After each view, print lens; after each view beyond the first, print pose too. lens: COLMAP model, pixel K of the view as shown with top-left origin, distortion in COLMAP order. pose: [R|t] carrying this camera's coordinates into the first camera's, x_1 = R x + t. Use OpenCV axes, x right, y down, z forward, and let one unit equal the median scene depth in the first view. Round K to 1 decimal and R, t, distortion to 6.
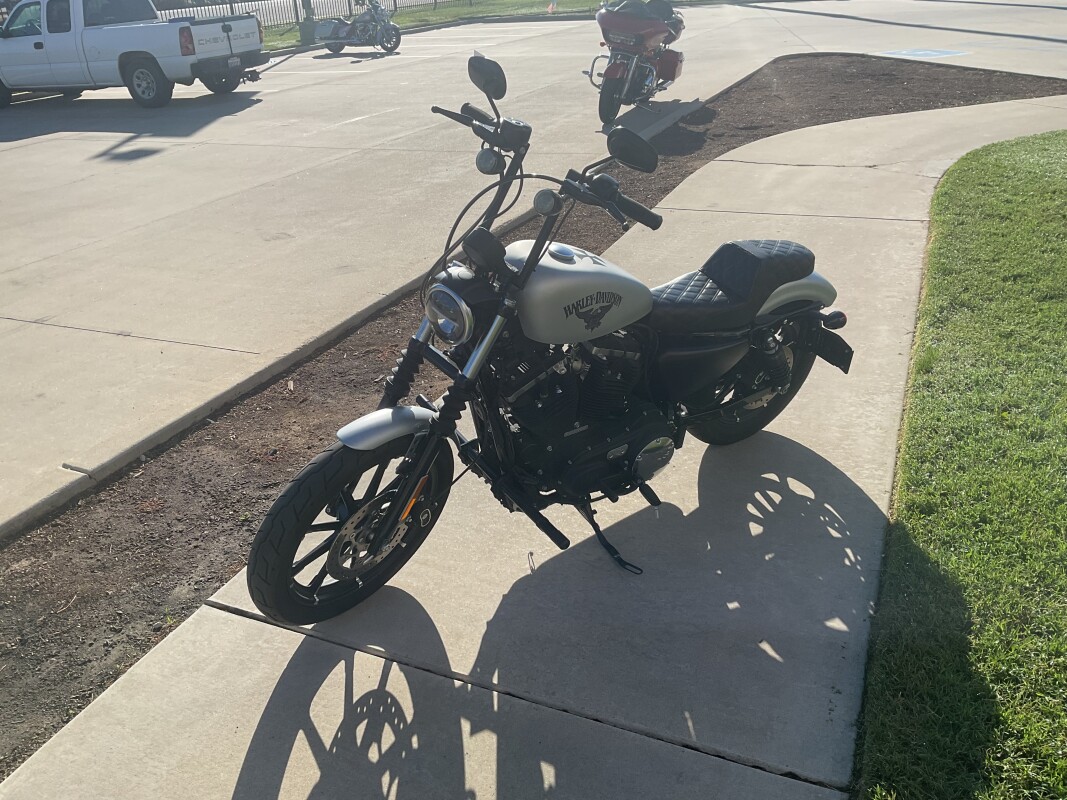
lens RADIAL K [[868.9, 0, 533.5], [0, 868.9, 400.0], [0, 0, 1]] dist [-0.002065, -0.016054]
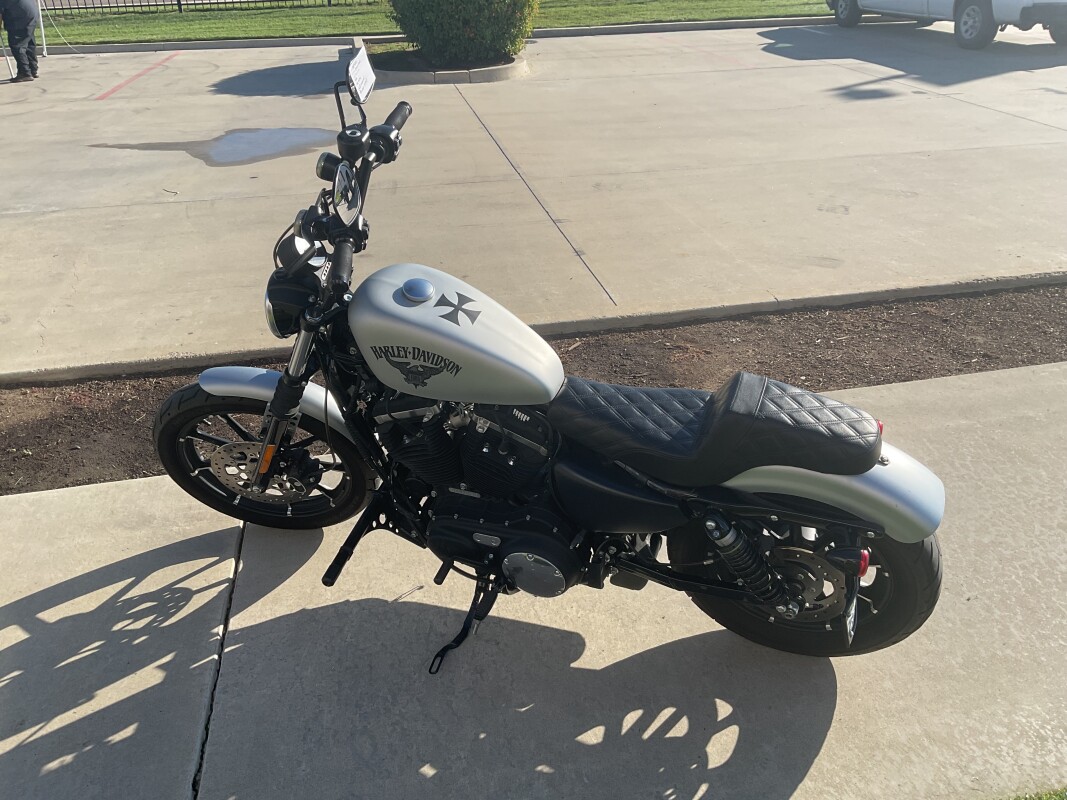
lens RADIAL K [[876.4, 0, 535.5], [0, 876.4, 393.3], [0, 0, 1]] dist [0.023840, -0.057694]
pose [[0.577660, 0.419304, -0.700352, 0.112875], [-0.373911, 0.898599, 0.229589, -0.048062], [0.725603, 0.129245, 0.675867, 0.075140]]
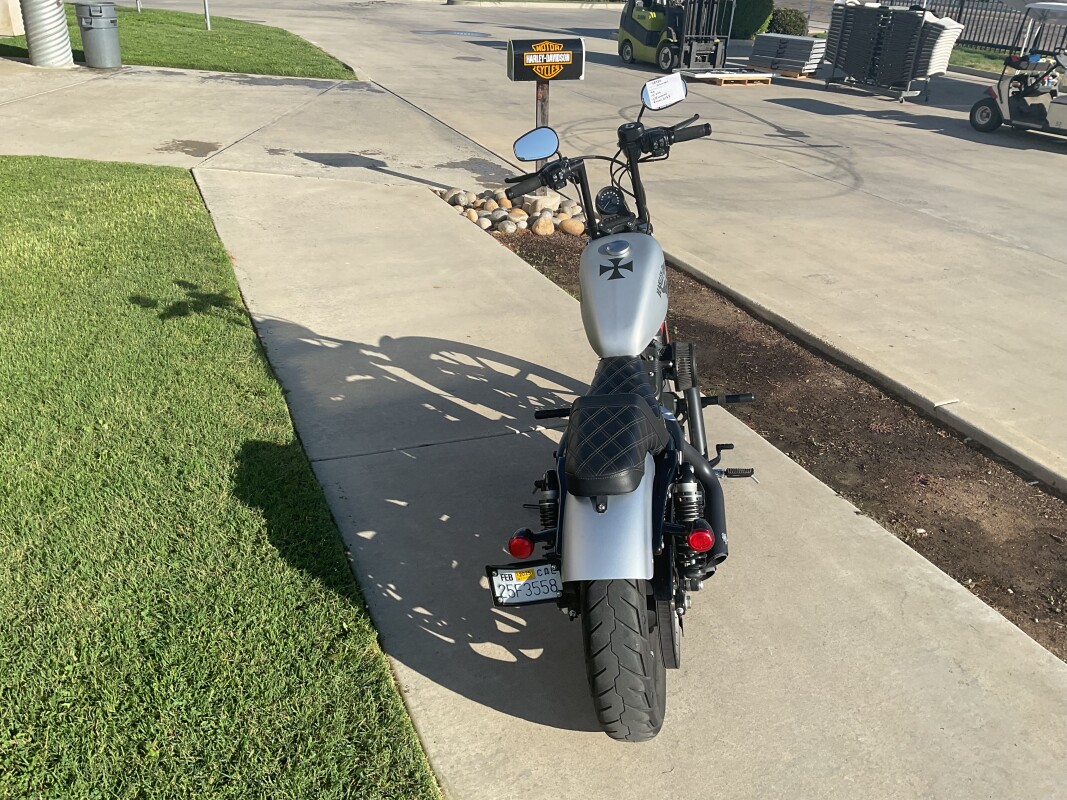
lens RADIAL K [[868.9, 0, 533.5], [0, 868.9, 400.0], [0, 0, 1]] dist [-0.002065, -0.016054]
pose [[-0.678448, 0.346529, -0.647785, 0.140890], [-0.338302, 0.635340, 0.694187, -0.122724], [0.652120, 0.690117, -0.313814, 0.214639]]
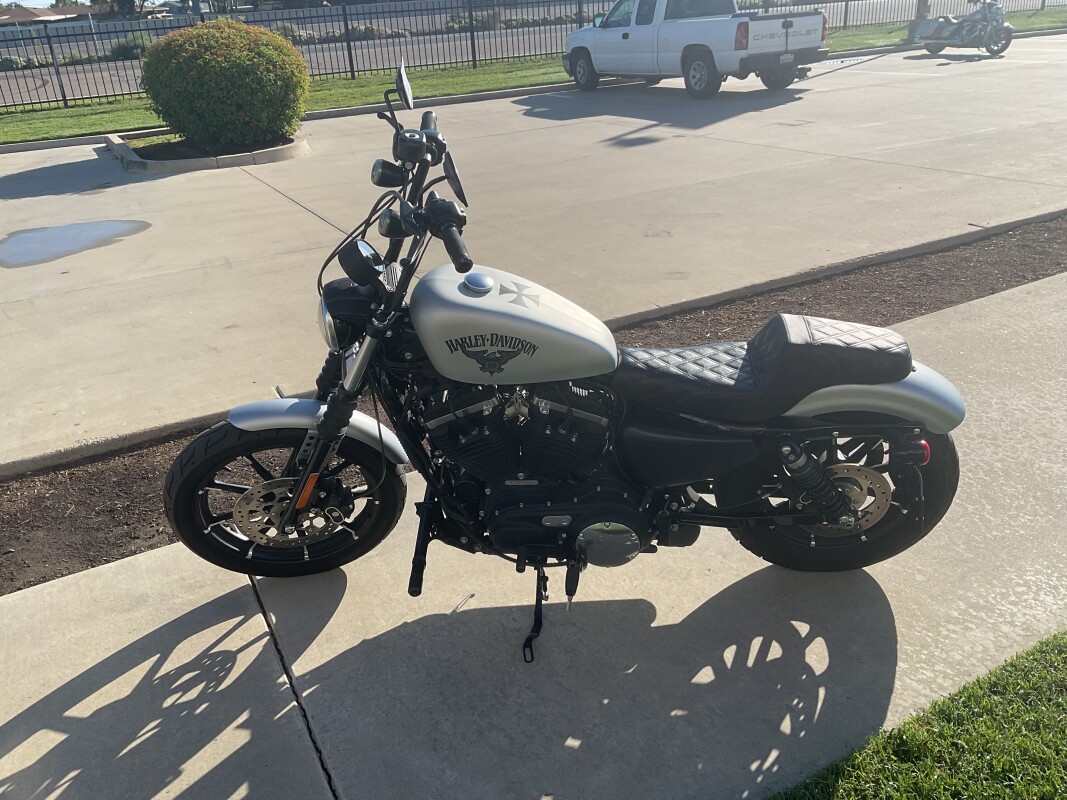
lens RADIAL K [[876.4, 0, 535.5], [0, 876.4, 393.3], [0, 0, 1]] dist [0.023840, -0.057694]
pose [[0.789746, 0.251724, -0.559407, 0.092190], [-0.255419, 0.964054, 0.073219, -0.020930], [0.557729, 0.085059, 0.825653, 0.042668]]
